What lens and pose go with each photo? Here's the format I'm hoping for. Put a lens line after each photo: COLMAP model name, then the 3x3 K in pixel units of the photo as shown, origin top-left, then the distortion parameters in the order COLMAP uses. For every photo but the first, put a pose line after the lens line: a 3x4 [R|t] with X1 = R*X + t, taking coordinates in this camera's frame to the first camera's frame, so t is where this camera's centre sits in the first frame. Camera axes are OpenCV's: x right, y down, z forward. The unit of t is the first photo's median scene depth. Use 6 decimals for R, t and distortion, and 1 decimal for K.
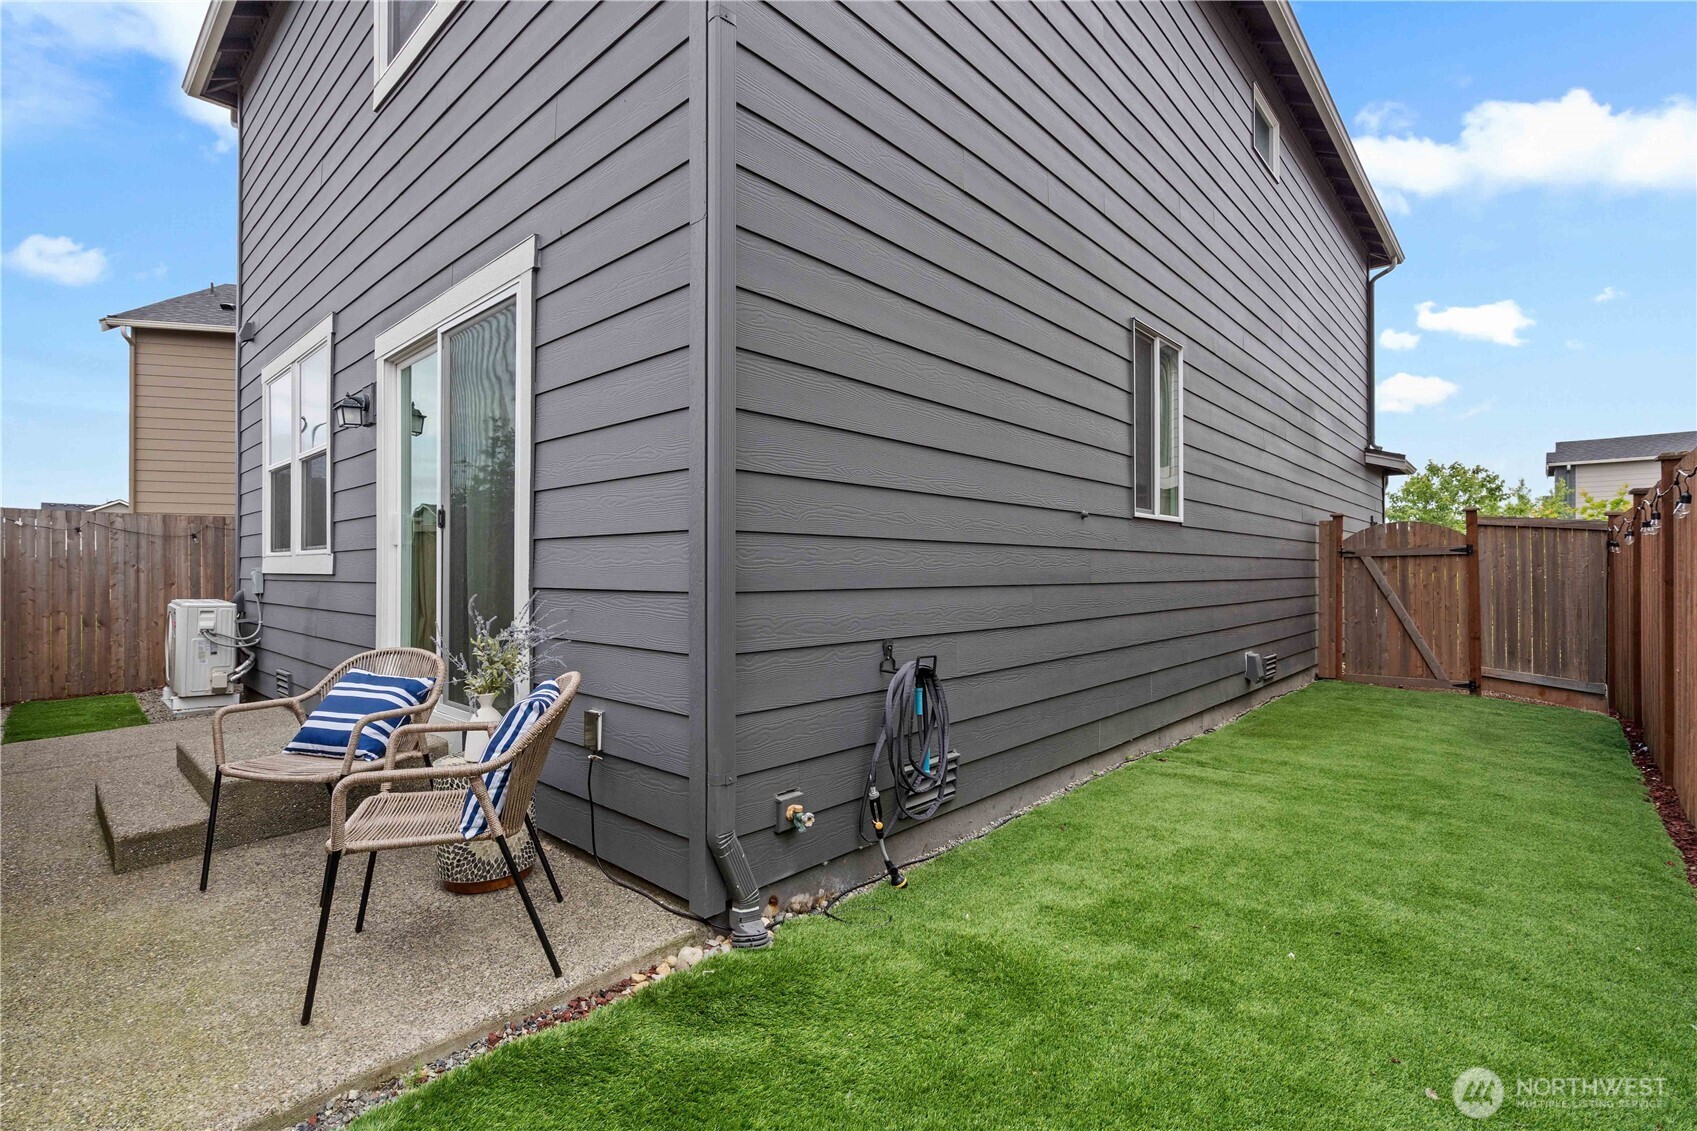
lens RADIAL K [[769.6, 0, 836.2], [0, 769.6, 571.0], [0, 0, 1]] dist [-0.001360, 0.000273]
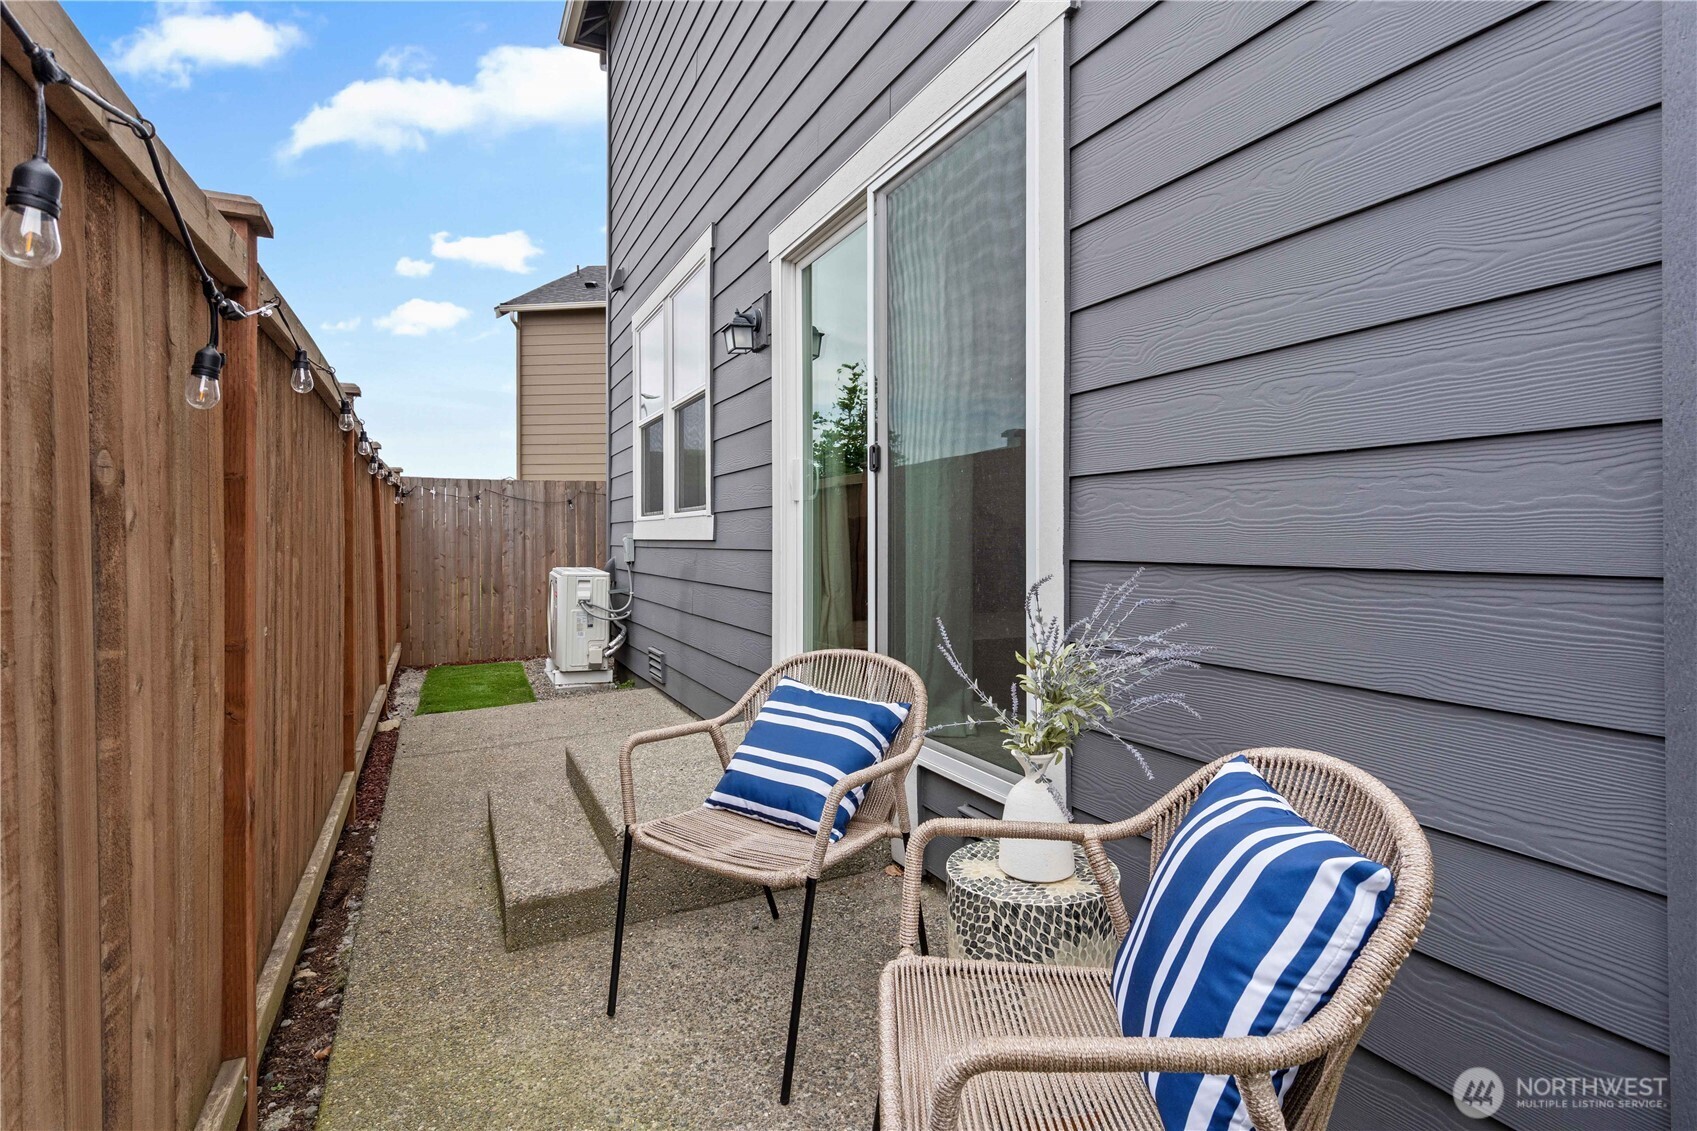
lens RADIAL K [[843.1, 0, 842.6], [0, 843.1, 536.6], [0, 0, 1]] dist [-0.000876, 0.000331]
pose [[0.930749, -0.004381, -0.365631, -0.149582], [0.004019, 0.999990, -0.001753, 0.002042], [0.365636, 0.000163, 0.930758, 0.160305]]
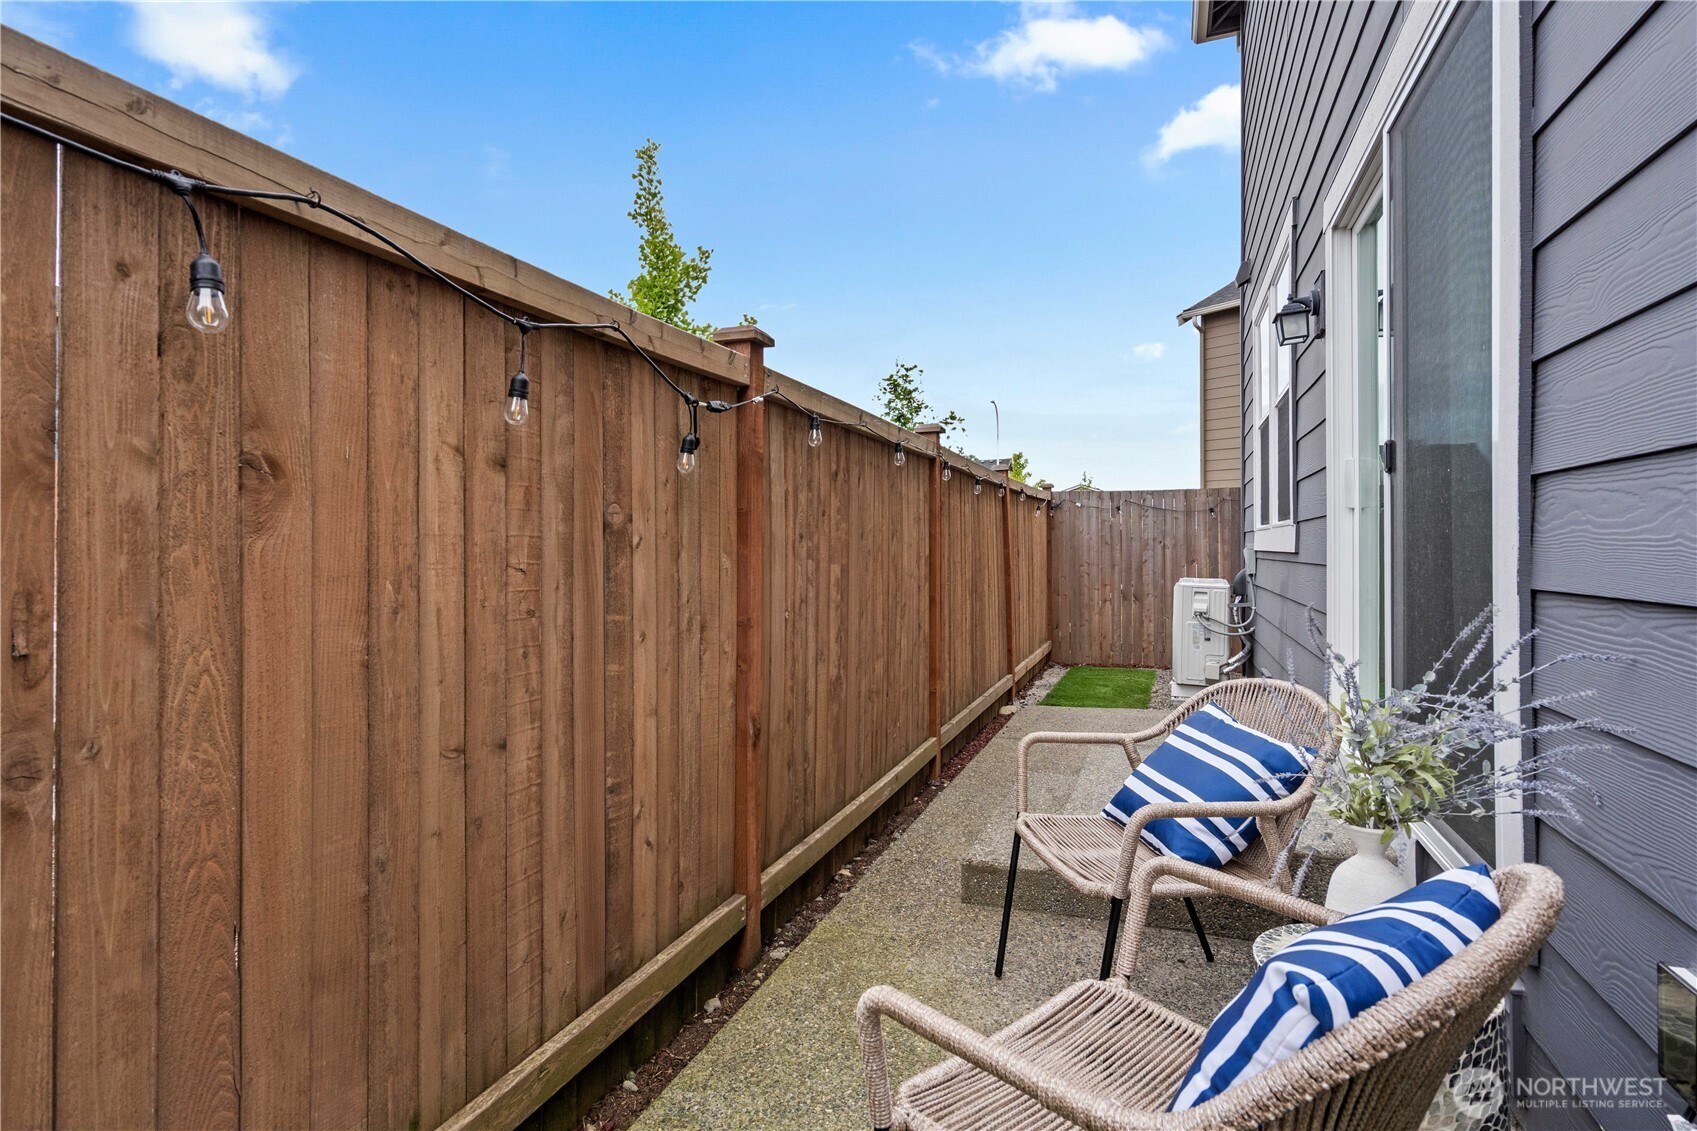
lens RADIAL K [[852.0, 0, 817.8], [0, 852.0, 536.7], [0, 0, 1]] dist [-0.000653, 0.000198]
pose [[0.358184, -0.010414, -0.933593, -0.044304], [-0.001089, 0.999932, -0.011572, -0.000686], [0.933650, 0.005162, 0.358149, 0.217295]]
